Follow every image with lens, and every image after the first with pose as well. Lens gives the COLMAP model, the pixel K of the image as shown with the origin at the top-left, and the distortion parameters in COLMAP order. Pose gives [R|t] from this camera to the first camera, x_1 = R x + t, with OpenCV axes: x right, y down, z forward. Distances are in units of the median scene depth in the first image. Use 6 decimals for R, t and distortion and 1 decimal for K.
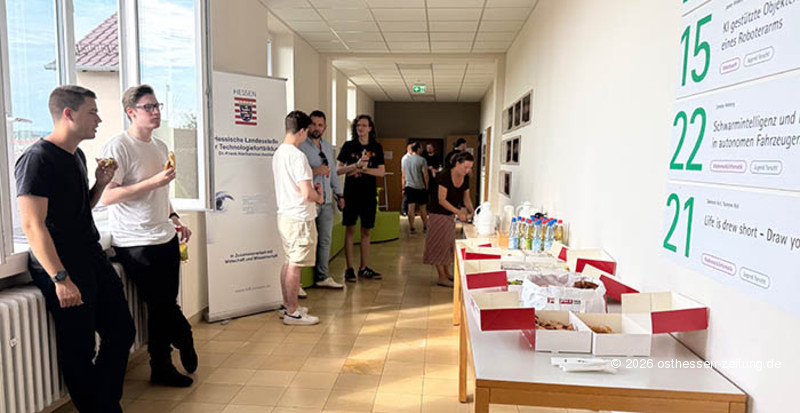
lens RADIAL K [[508.9, 0, 401.8], [0, 508.9, 208.4], [0, 0, 1]] dist [0.008015, 0.000786]
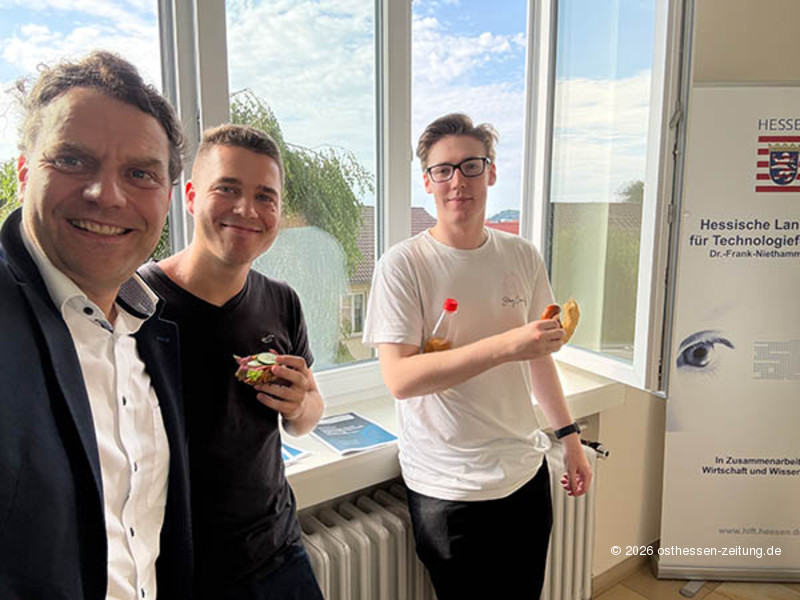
lens RADIAL K [[554.6, 0, 401.7], [0, 554.6, 301.5], [0, 0, 1]] dist [0.001698, -0.003656]
pose [[0.613052, 0.086732, -0.785267, -0.111054], [-0.069710, 0.996017, 0.055588, -0.068957], [0.786961, 0.020663, 0.616657, 0.418359]]
